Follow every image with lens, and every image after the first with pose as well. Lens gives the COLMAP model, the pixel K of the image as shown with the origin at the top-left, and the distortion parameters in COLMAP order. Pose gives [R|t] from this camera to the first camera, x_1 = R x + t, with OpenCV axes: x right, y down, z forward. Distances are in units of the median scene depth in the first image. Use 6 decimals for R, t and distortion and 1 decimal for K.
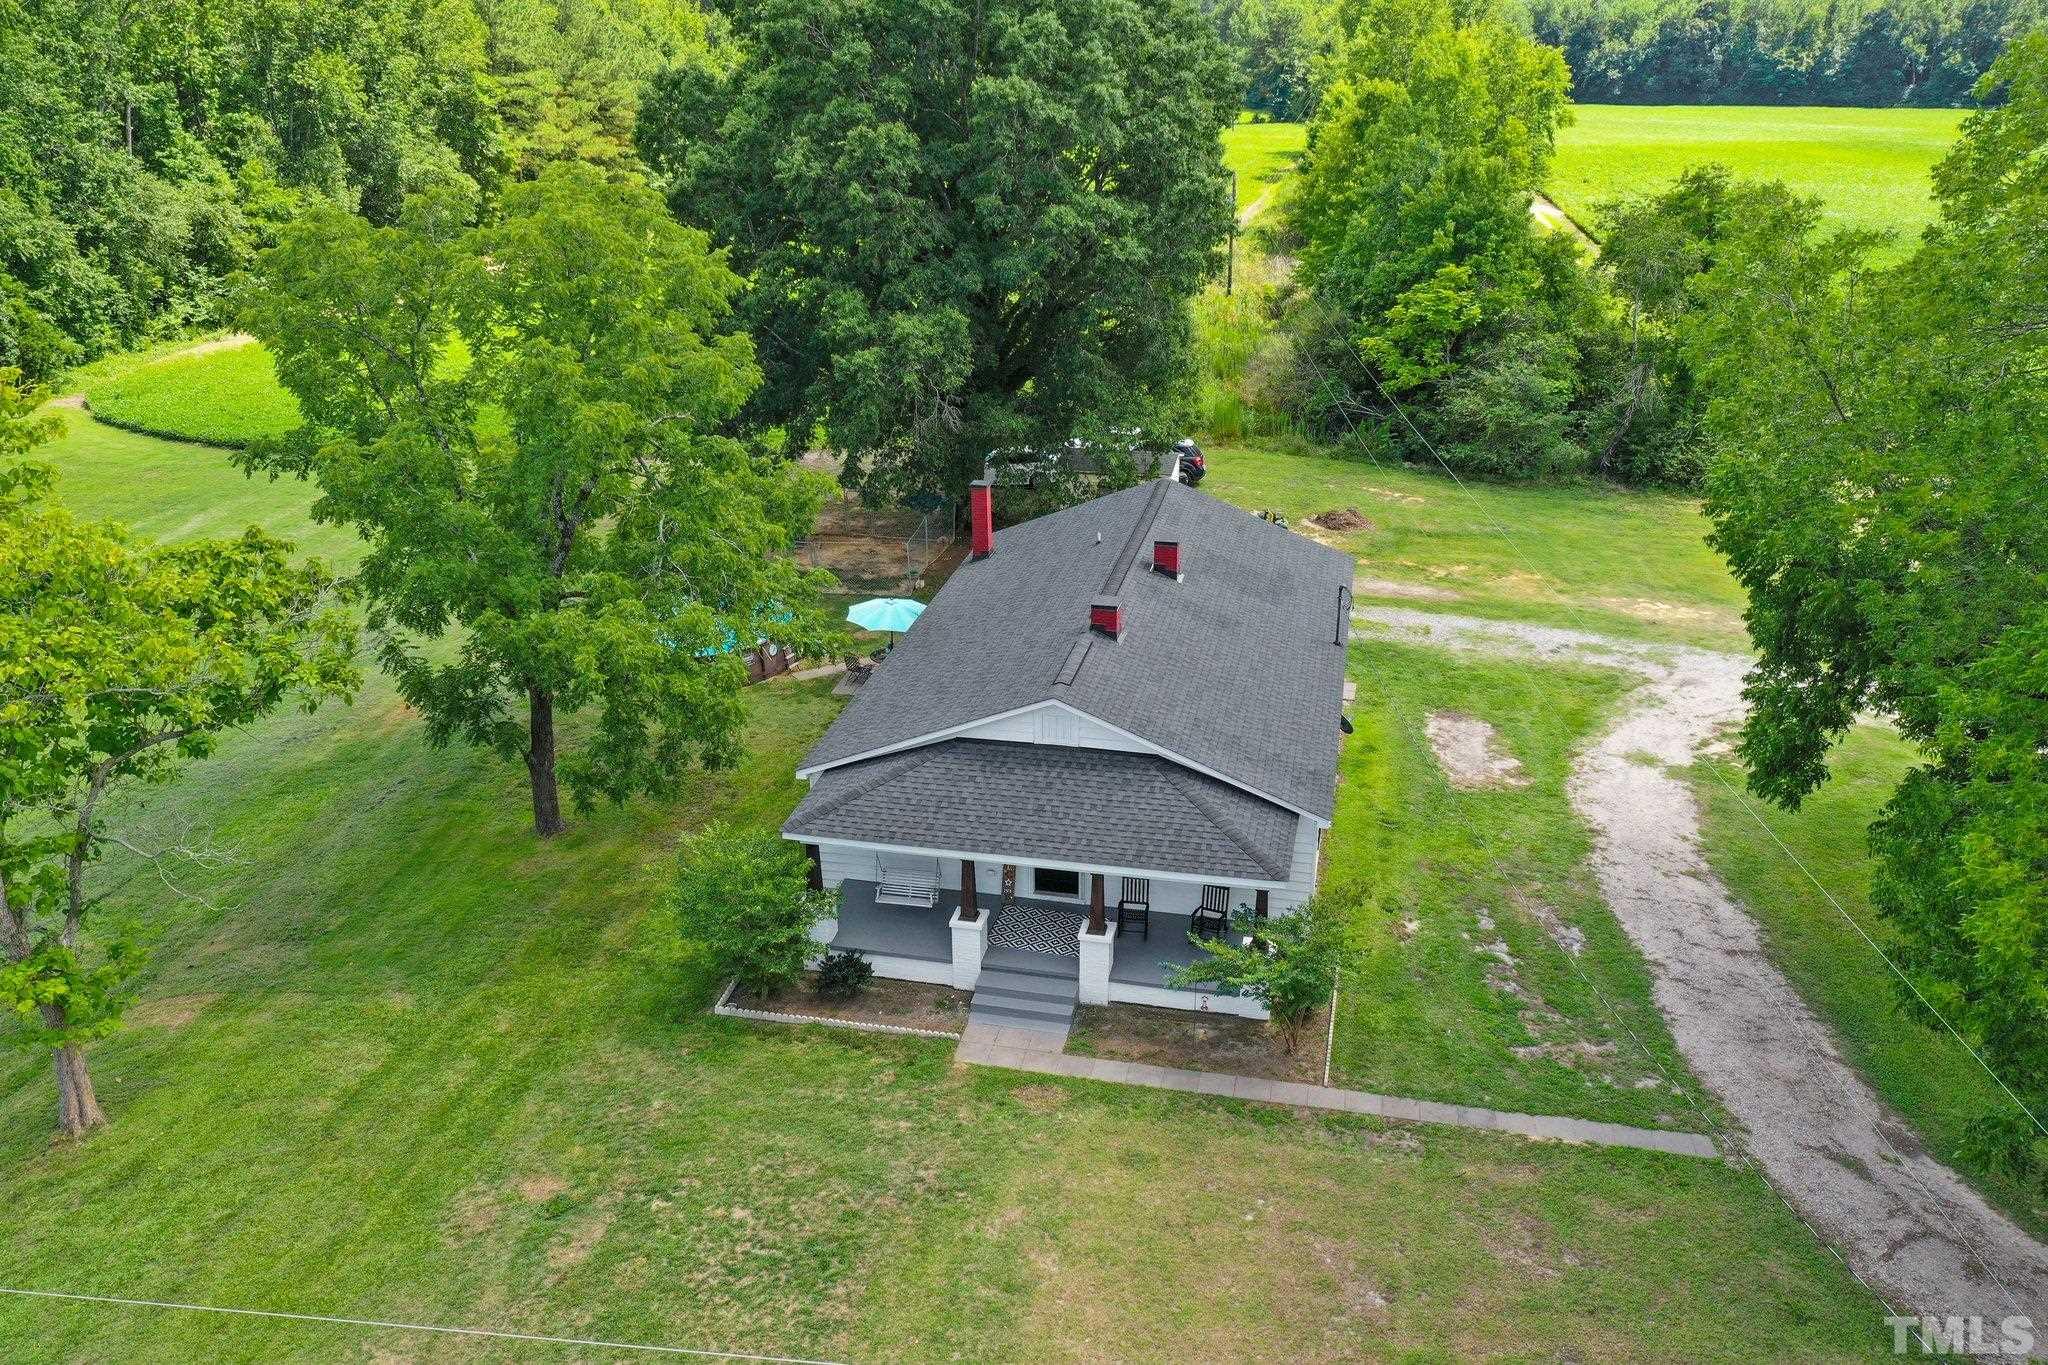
lens RADIAL K [[1628.0, 0, 1024.0], [0, 1628.0, 682.5], [0, 0, 1]] dist [0.026968, 0.003994]
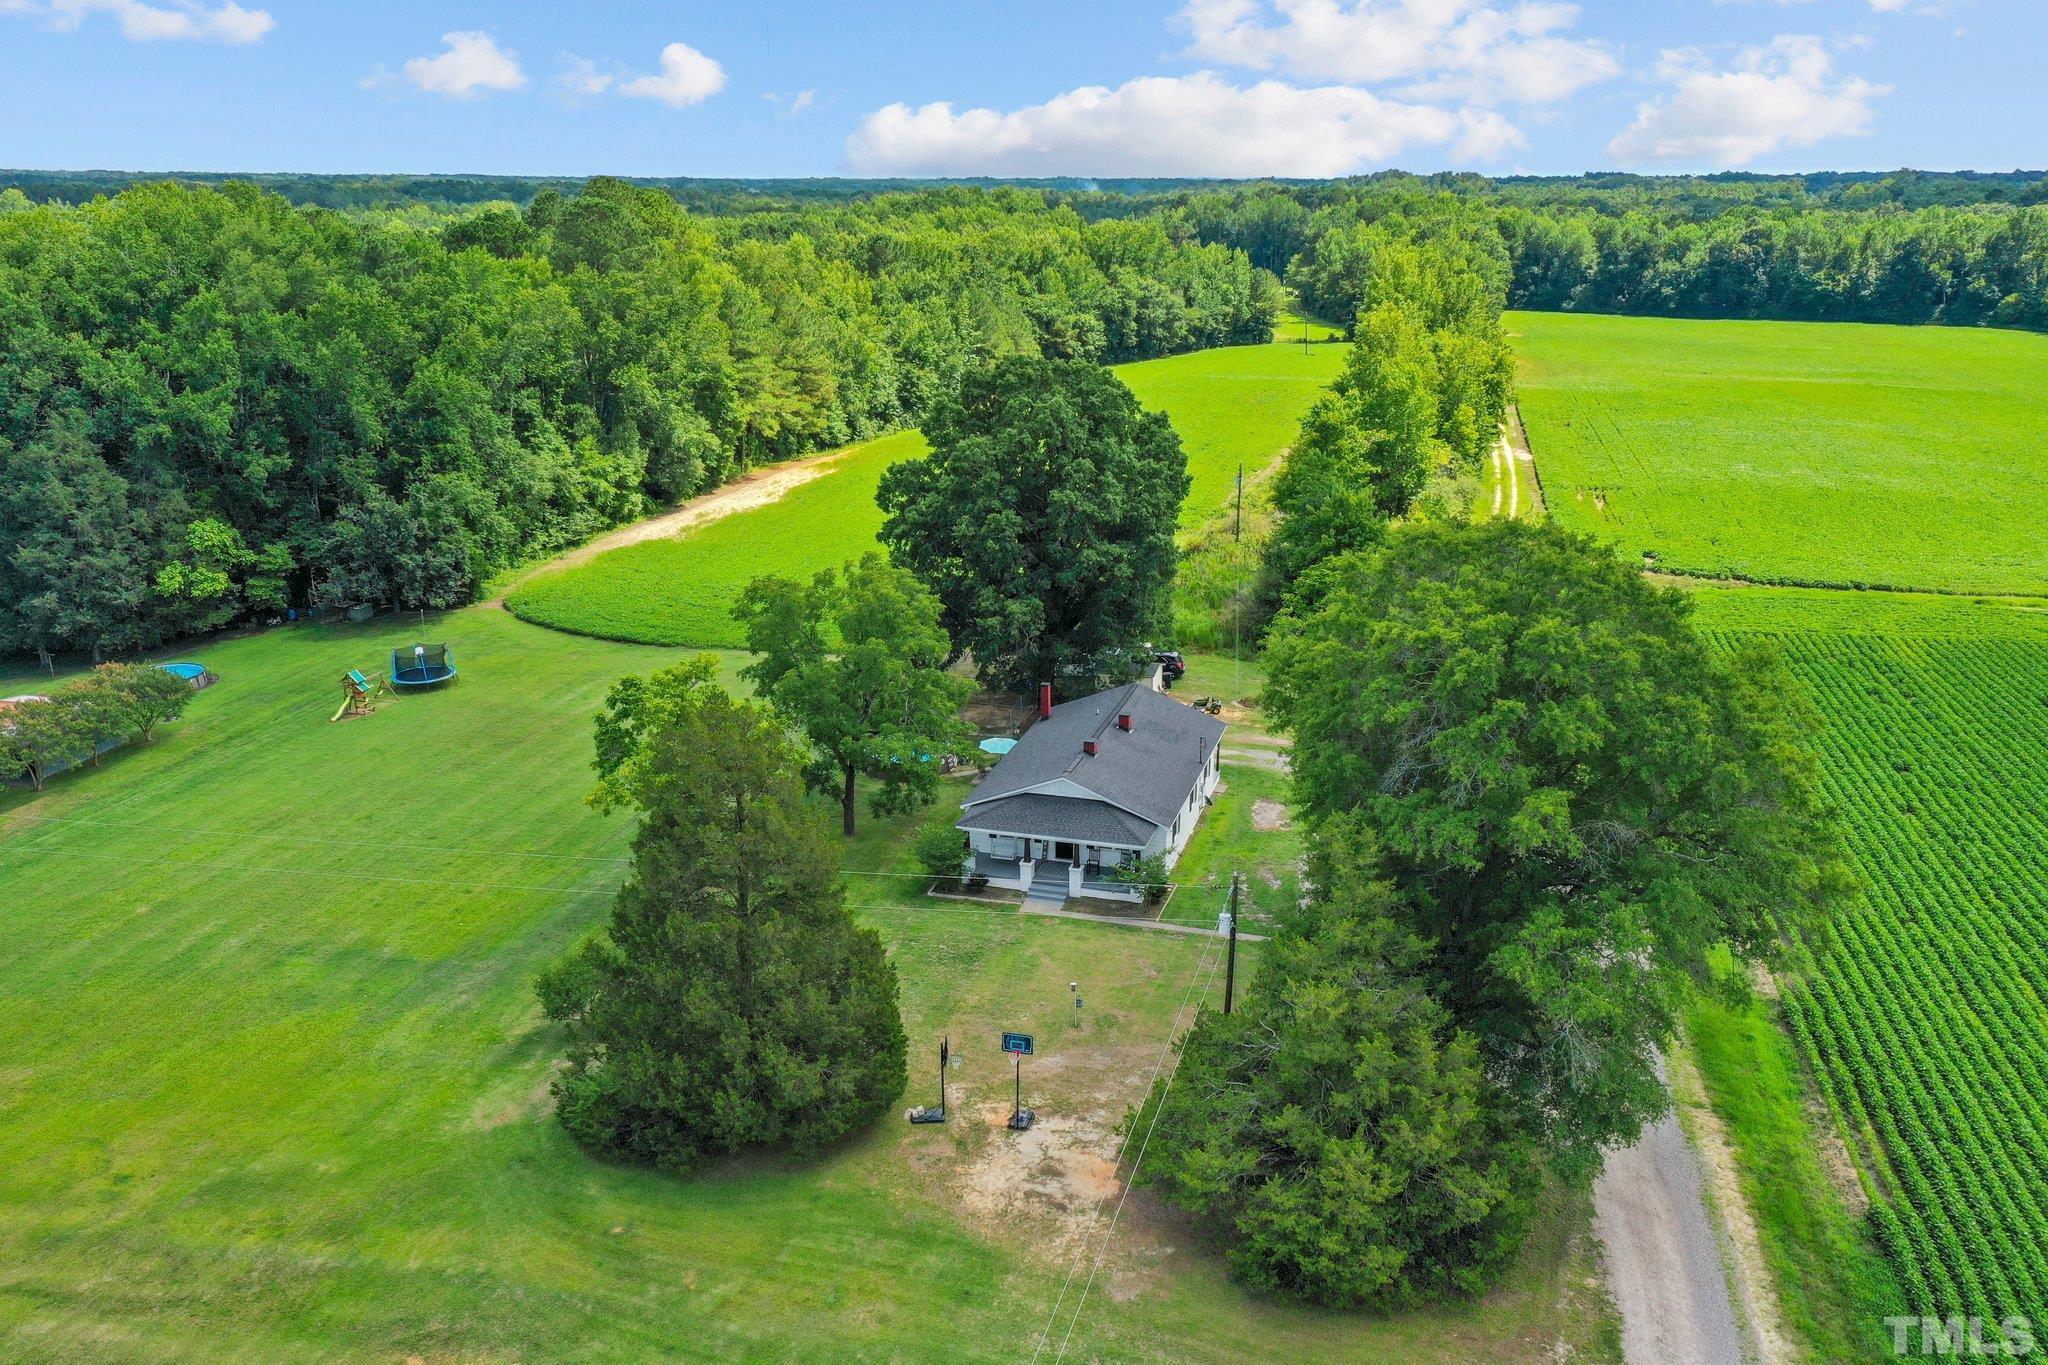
lens RADIAL K [[1639.0, 0, 1024.0], [0, 1639.0, 682.5], [0, 0, 1]] dist [0.007542, 0.004032]
pose [[0.997265, 0.023401, -0.070110, 0.058650], [-0.029731, 0.995439, -0.090653, 0.042471], [0.067668, 0.092489, 0.993412, -0.686851]]
